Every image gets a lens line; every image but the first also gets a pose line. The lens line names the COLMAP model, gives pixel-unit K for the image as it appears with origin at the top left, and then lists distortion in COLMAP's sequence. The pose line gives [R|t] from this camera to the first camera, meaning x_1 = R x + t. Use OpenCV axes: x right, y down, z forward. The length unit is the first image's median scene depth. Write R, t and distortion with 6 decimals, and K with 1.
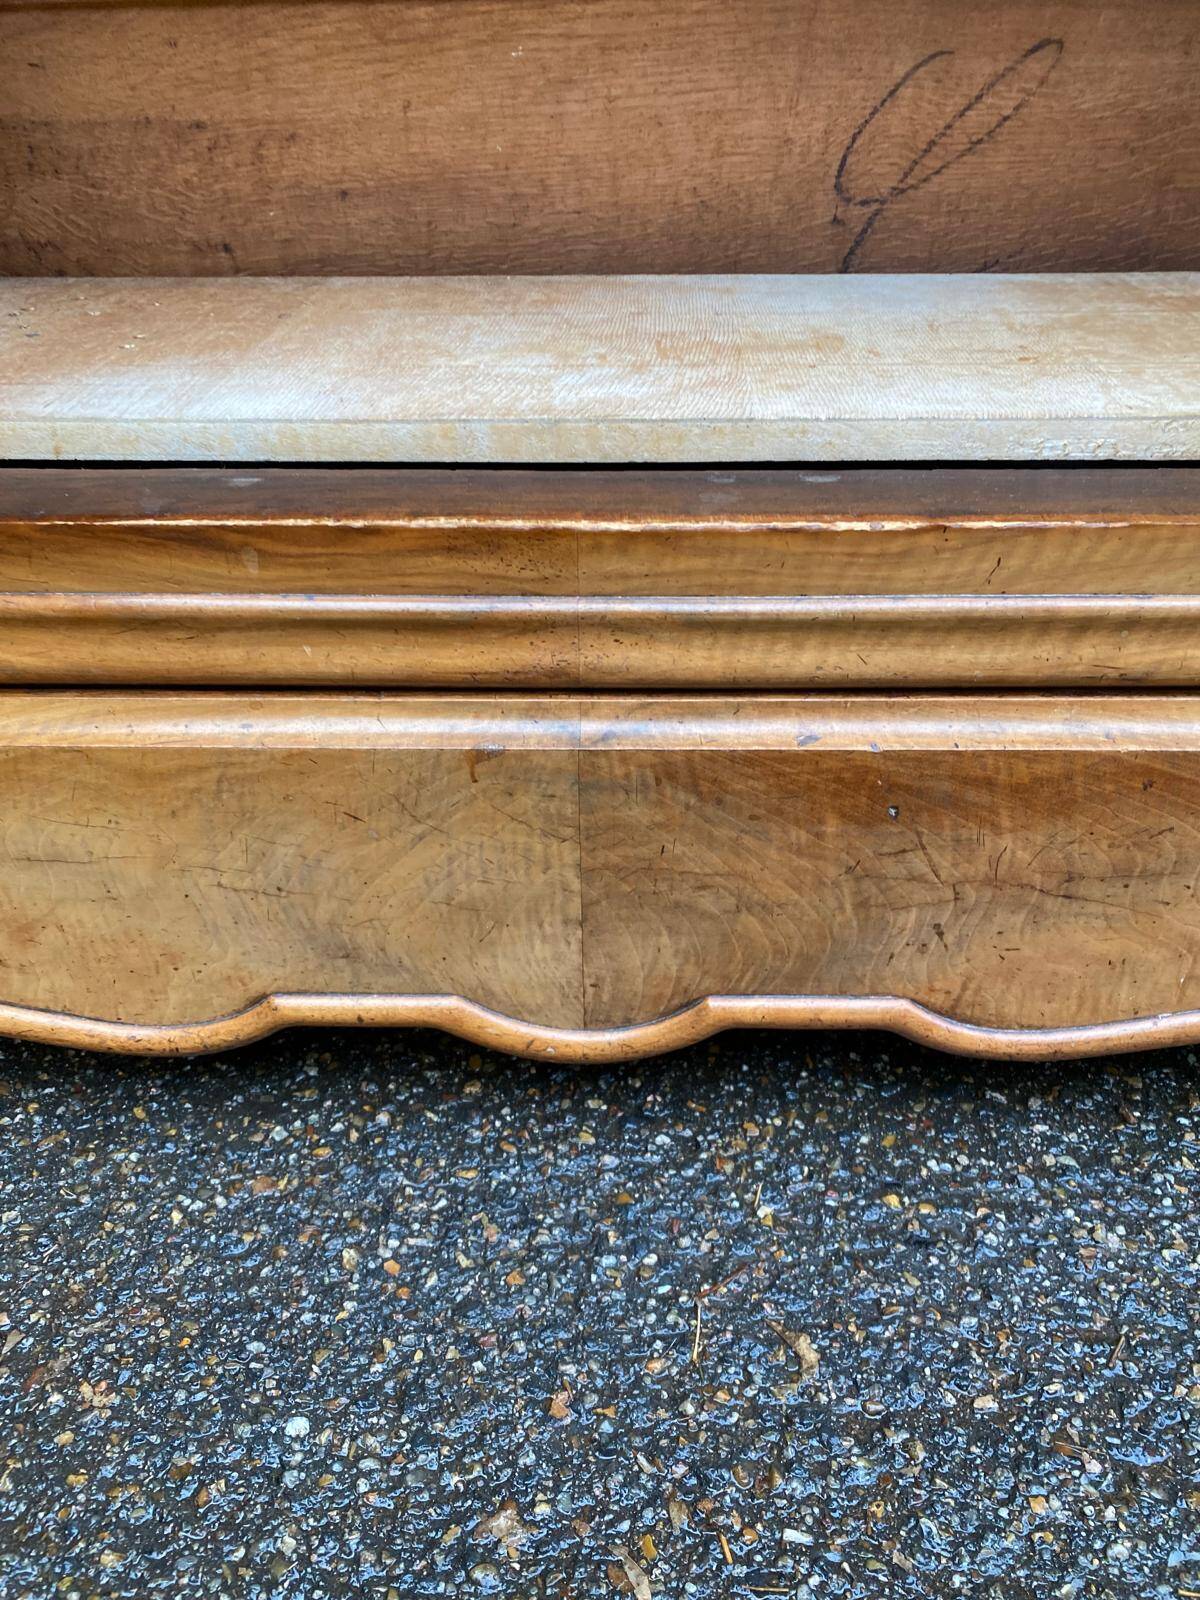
lens RADIAL K [[1219.0, 0, 614.9], [0, 1219.0, 787.4], [0, 0, 1]] dist [0.008290, -0.014250]
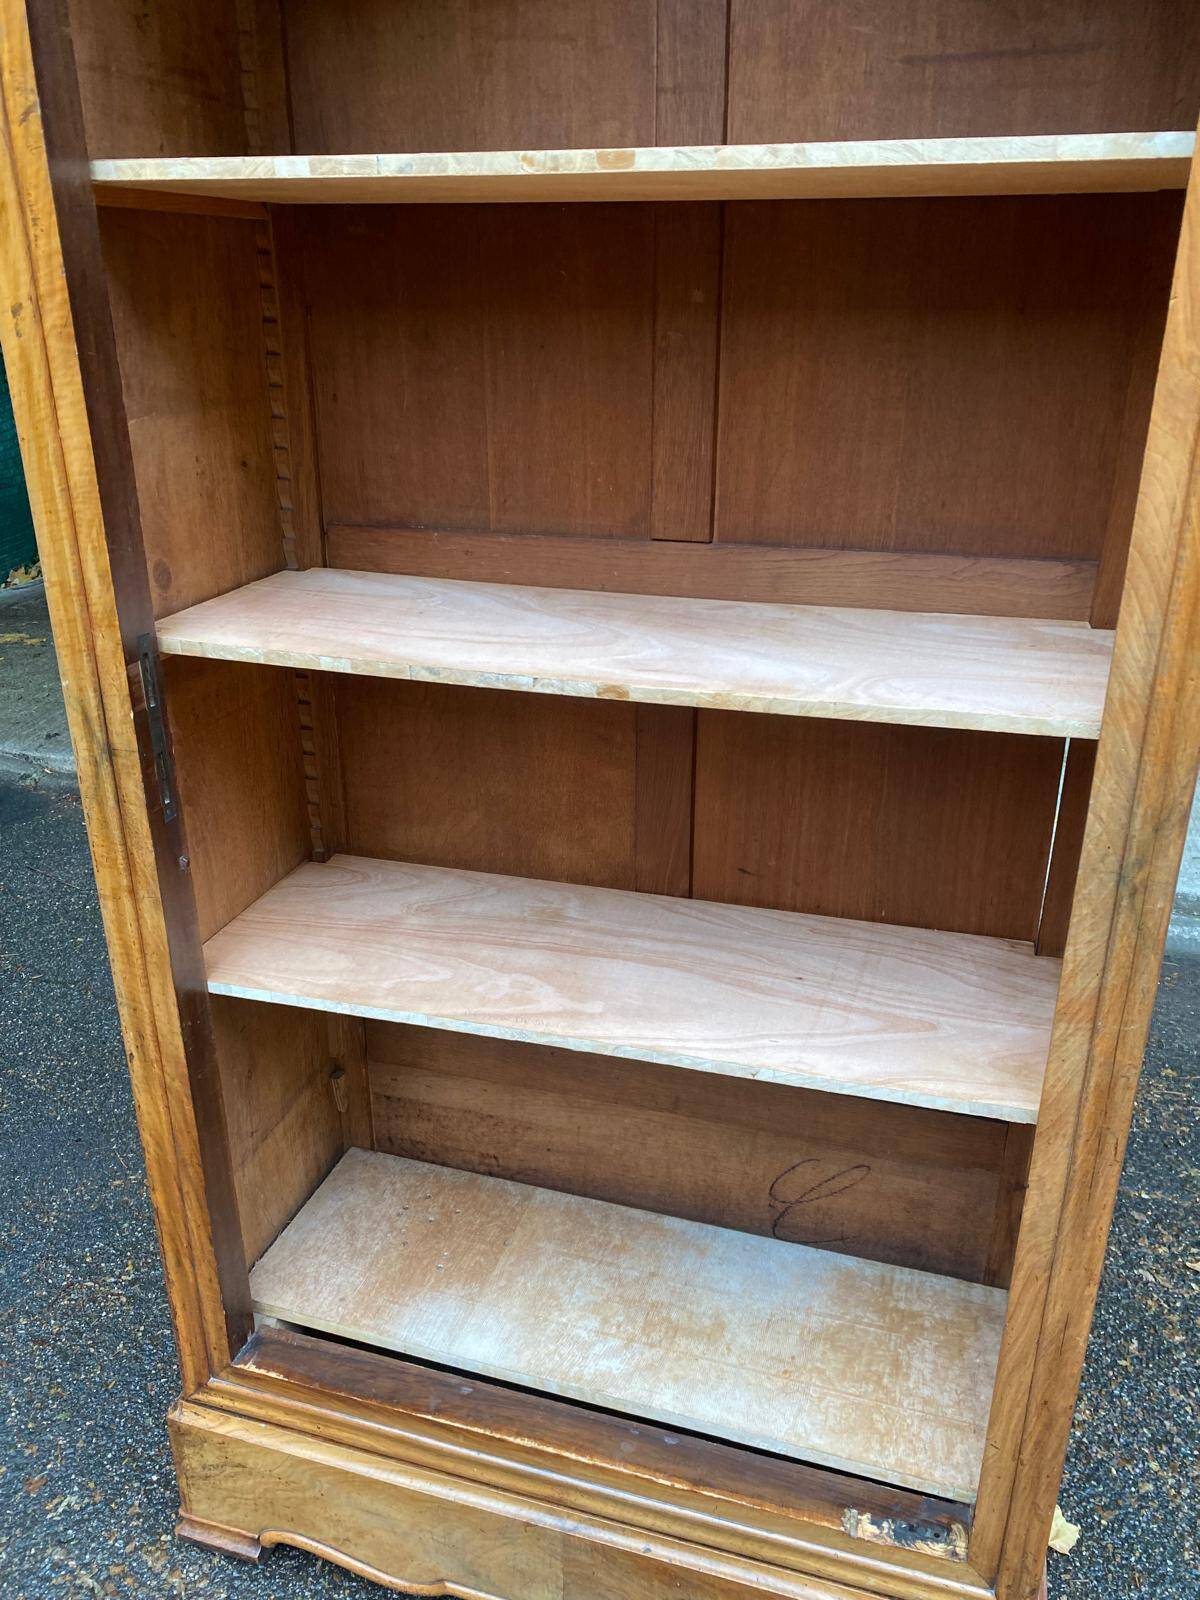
lens RADIAL K [[1225.7, 0, 617.2], [0, 1225.7, 806.0], [0, 0, 1]] dist [0.008893, -0.004744]
pose [[0.964776, 0.113989, -0.237094, 0.528780], [-0.154734, 0.974749, -0.161003, -1.139858], [0.212754, 0.192019, 0.958053, -1.827305]]
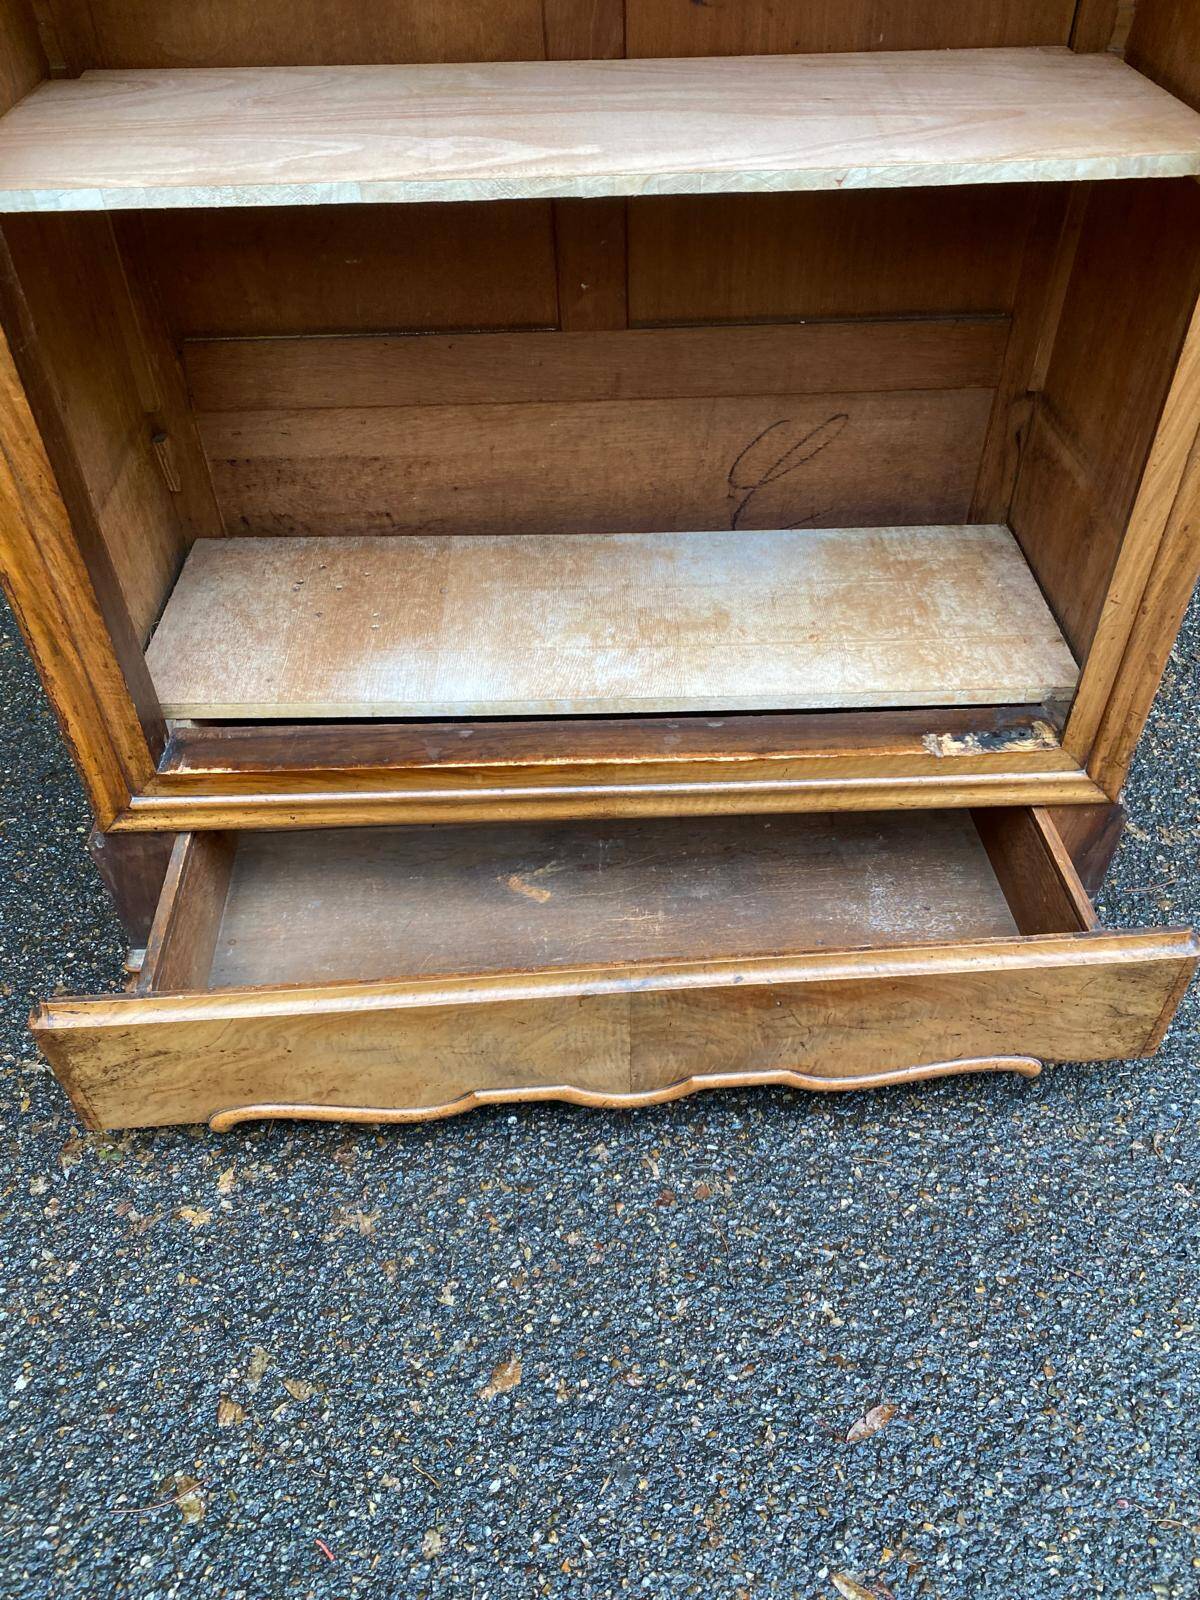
lens RADIAL K [[1220.5, 0, 620.5], [0, 1220.5, 778.6], [0, 0, 1]] dist [0.104084, -0.227368]
pose [[0.998184, -0.038394, 0.046425, -0.122769], [0.030521, 0.986683, 0.159766, -0.524312], [-0.051941, -0.158059, 0.986063, -1.294228]]
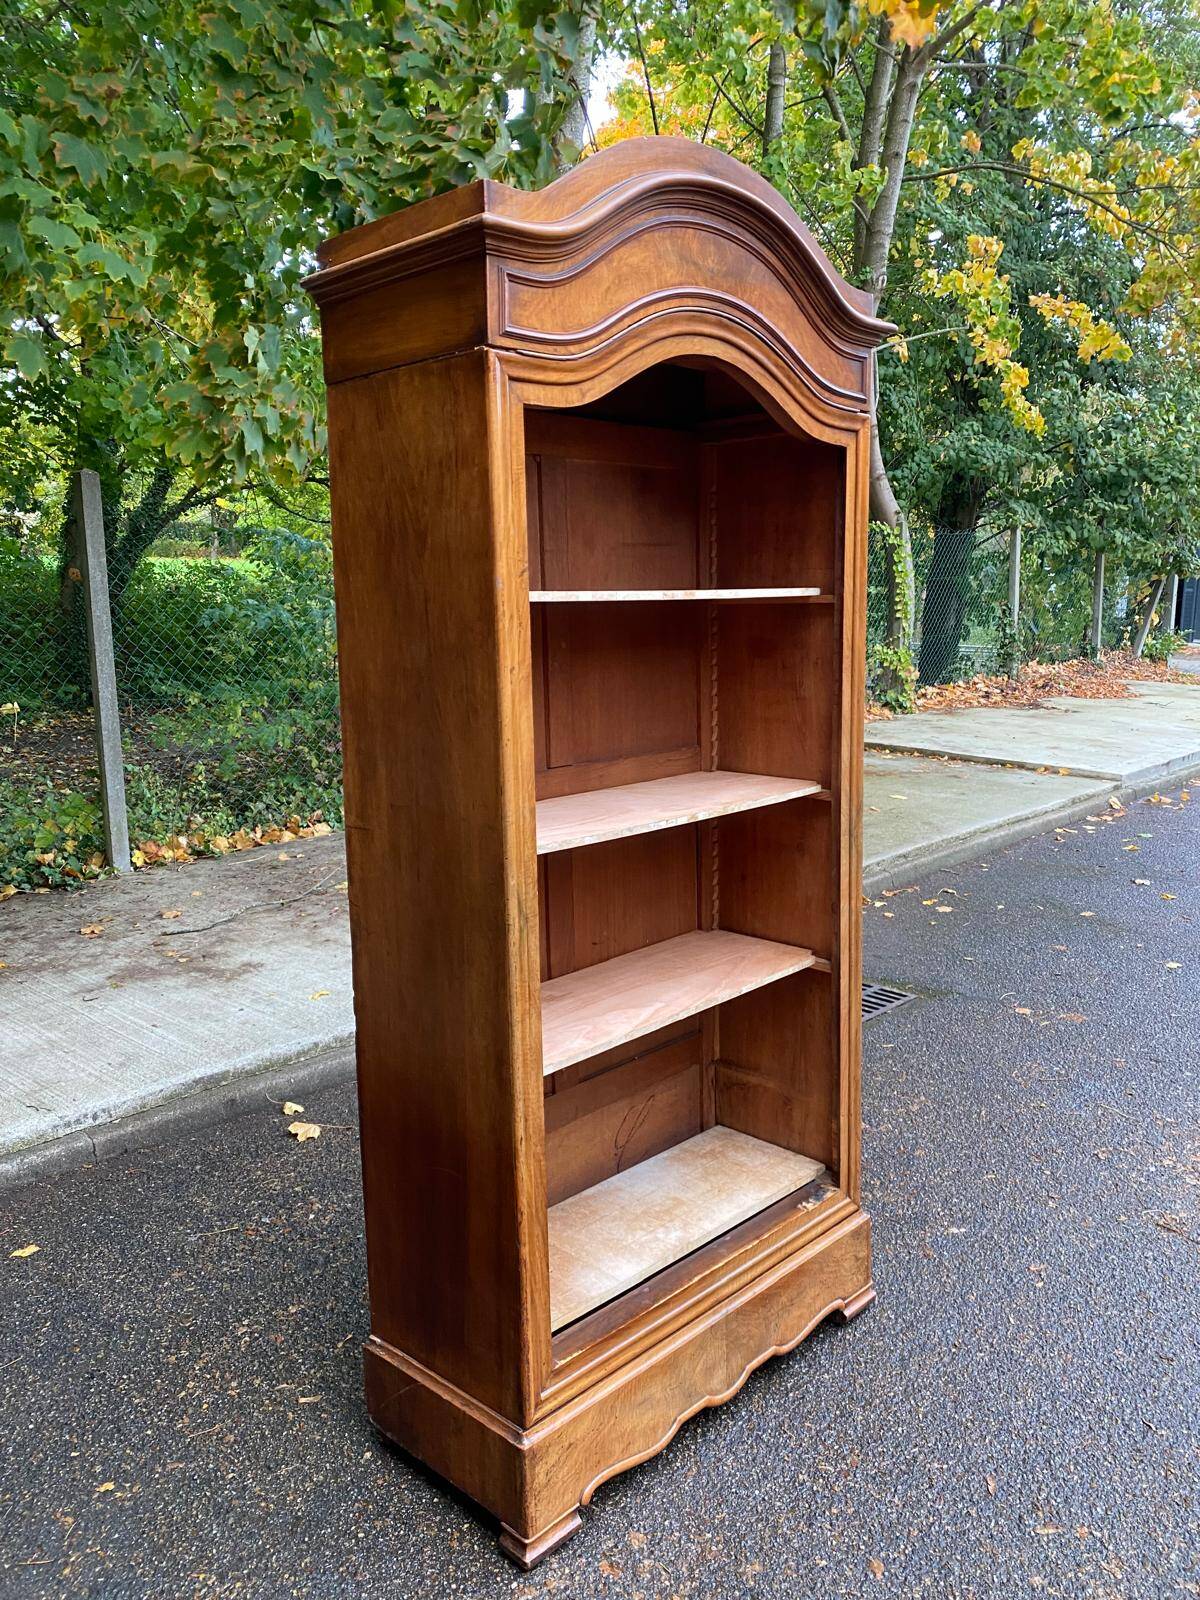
lens RADIAL K [[1219.4, 0, 602.3], [0, 1219.4, 787.0], [0, 0, 1]] dist [0.043472, -0.127449]
pose [[0.680504, -0.115481, 0.723588, -3.371024], [0.411651, 0.877190, -0.247145, -0.810285], [-0.606183, 0.466049, 0.644469, -2.561891]]
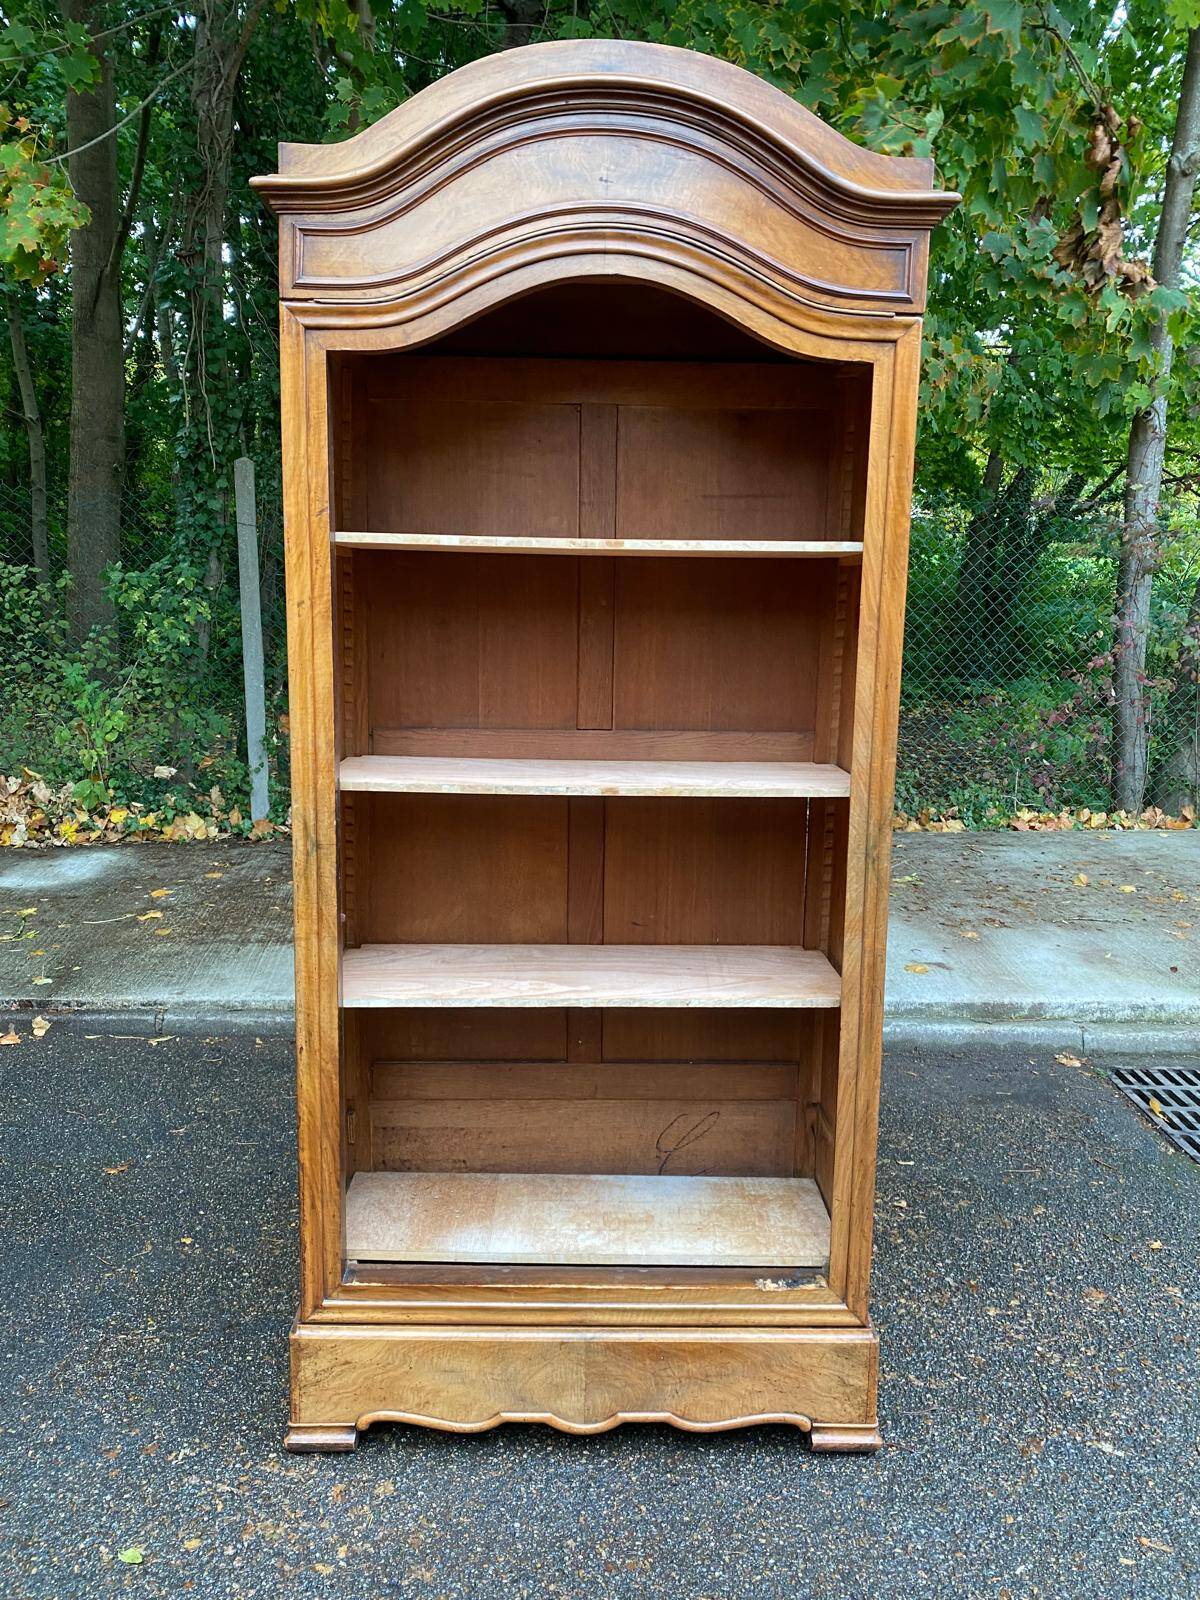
lens RADIAL K [[1223.3, 0, 595.6], [0, 1223.3, 793.2], [0, 0, 1]] dist [0.004777, -0.007404]
pose [[0.998781, 0.020509, 0.044909, -0.219185], [-0.000292, 0.912071, -0.410032, -0.024069], [-0.049369, 0.409519, 0.910965, -3.510130]]
